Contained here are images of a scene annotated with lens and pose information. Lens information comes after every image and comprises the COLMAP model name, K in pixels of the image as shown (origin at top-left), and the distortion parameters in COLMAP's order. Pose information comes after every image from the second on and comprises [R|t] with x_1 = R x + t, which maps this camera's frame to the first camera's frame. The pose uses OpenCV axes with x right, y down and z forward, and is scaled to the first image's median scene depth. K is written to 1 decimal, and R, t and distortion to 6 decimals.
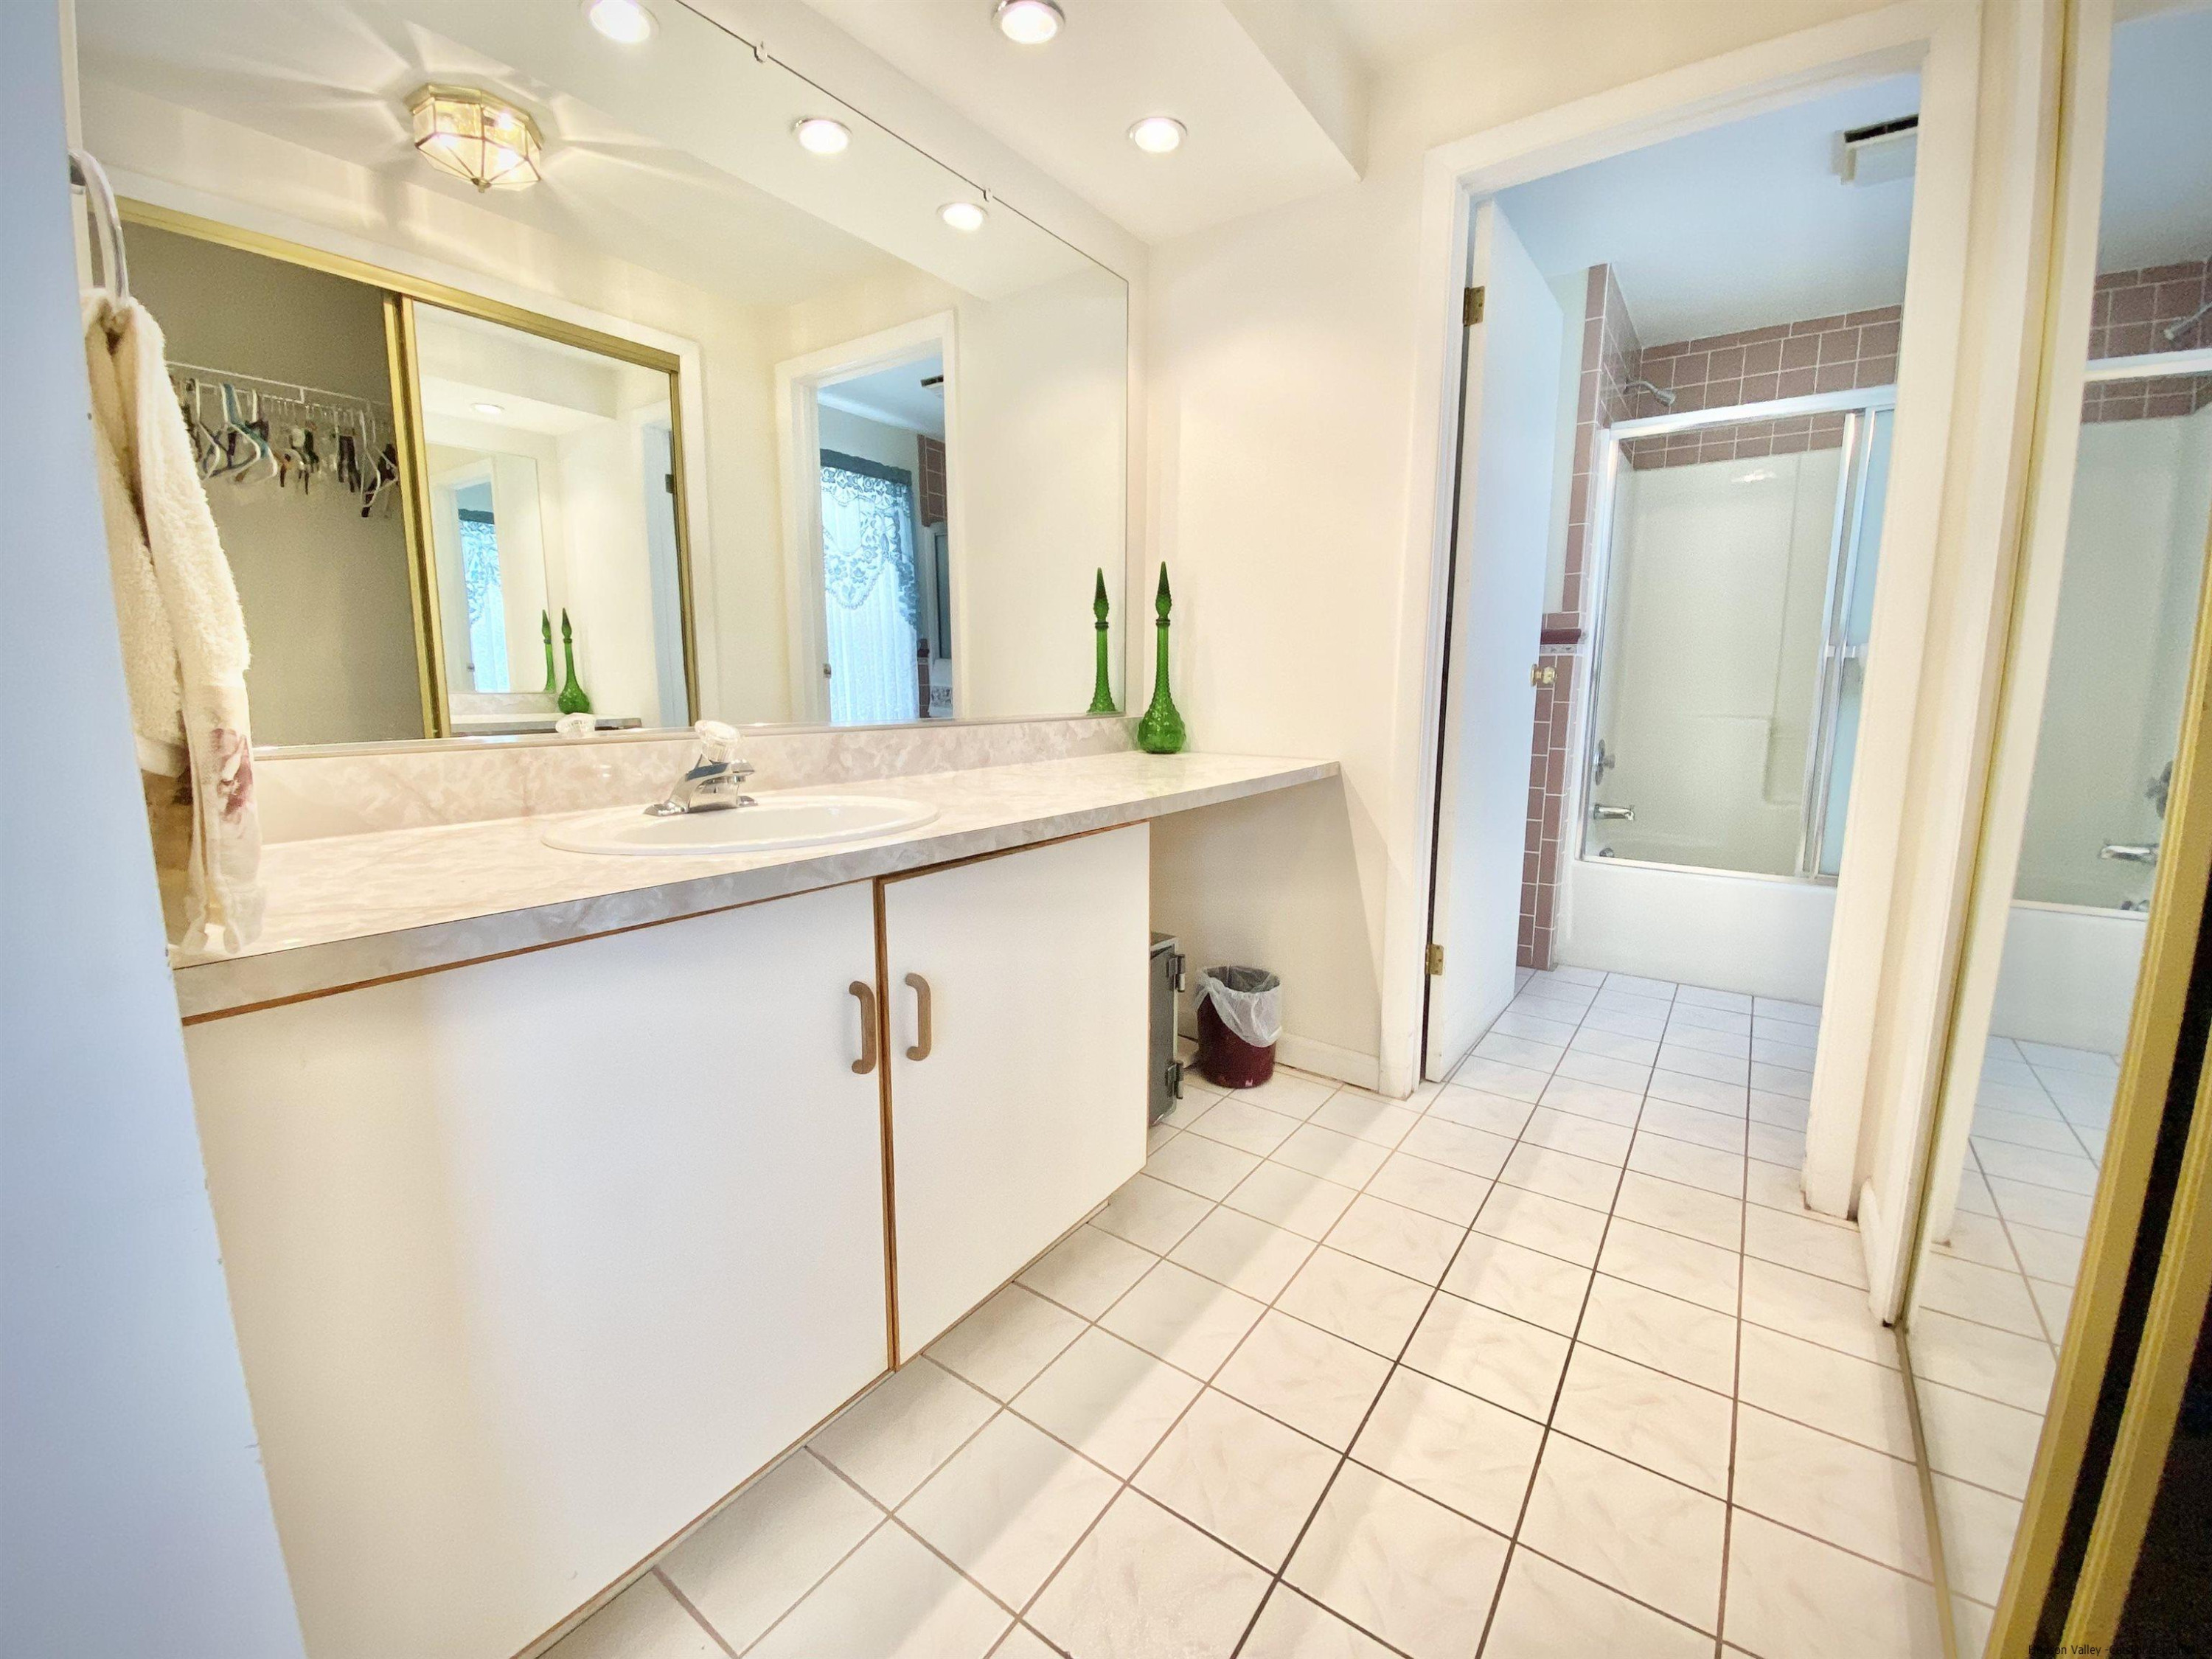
lens RADIAL K [[884.1, 0, 1106.0], [0, 884.1, 829.5], [0, 0, 1]] dist [0.014746, 0.000179]
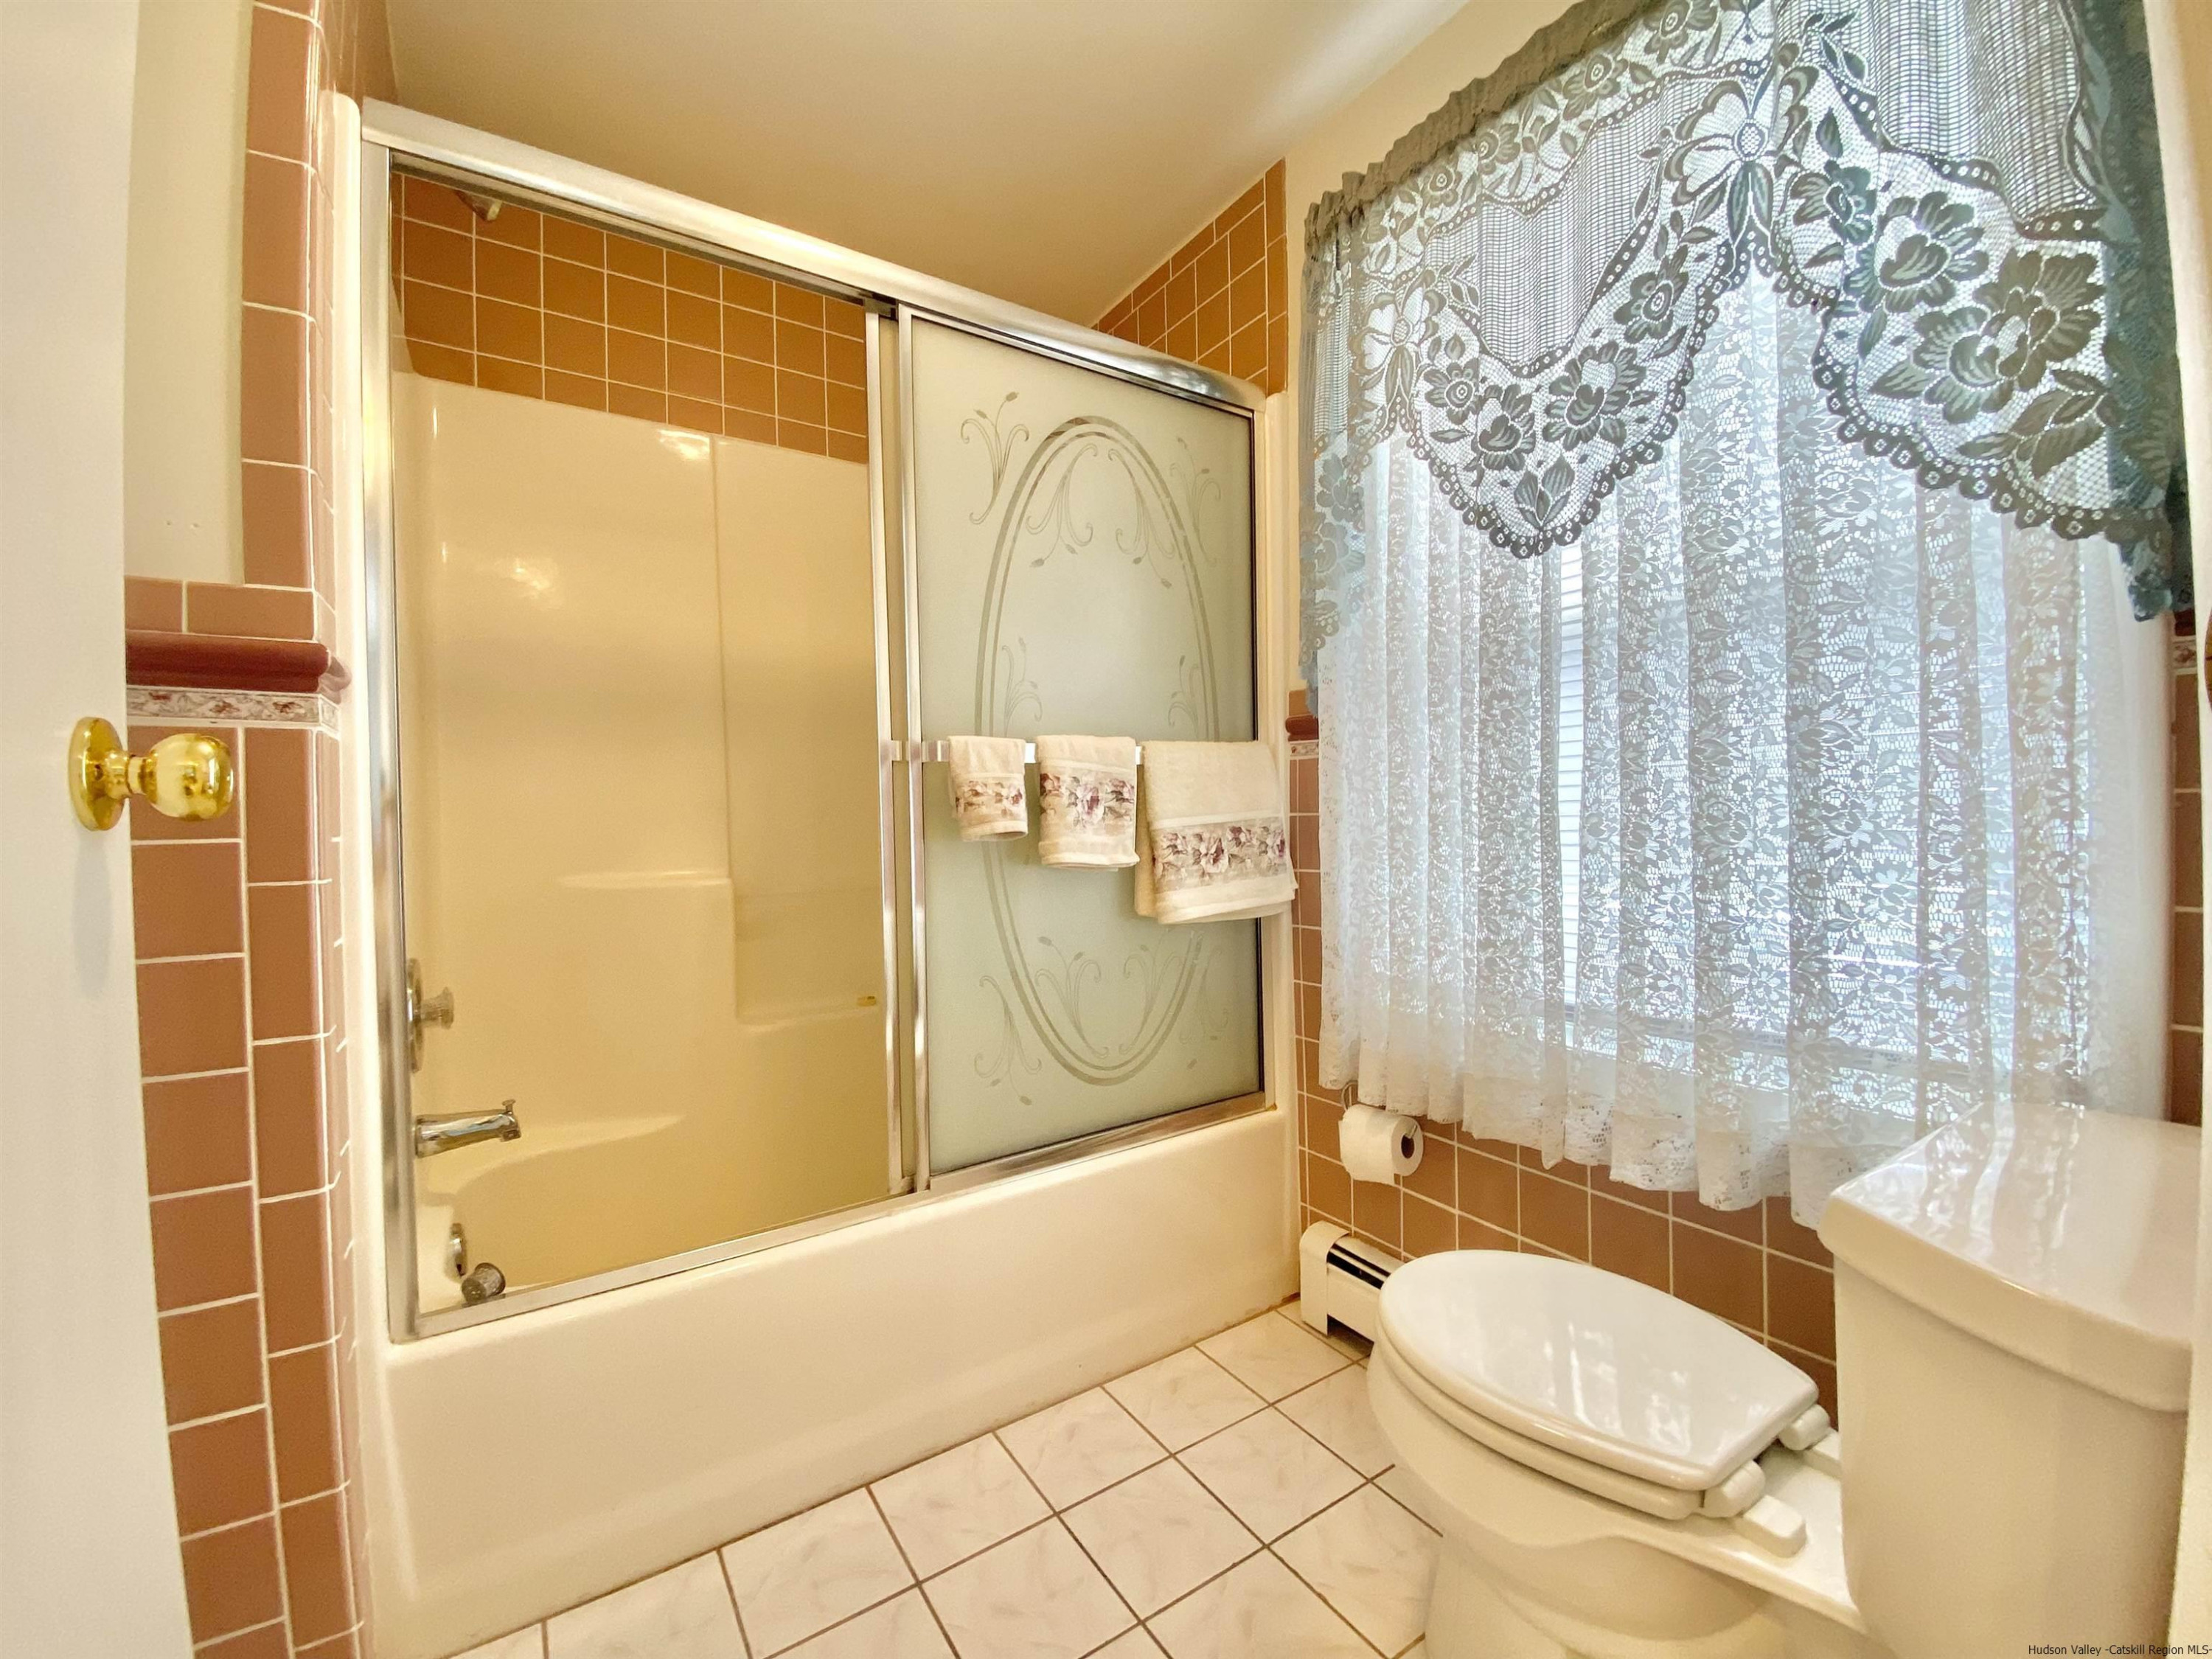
lens RADIAL K [[884.1, 0, 1106.0], [0, 884.1, 829.5], [0, 0, 1]] dist [0.014746, 0.000179]
pose [[0.348482, -0.015047, 0.937195, 0.327736], [0.172978, 0.983730, -0.048525, -0.099158], [-0.921216, 0.179024, 0.345415, 0.636642]]
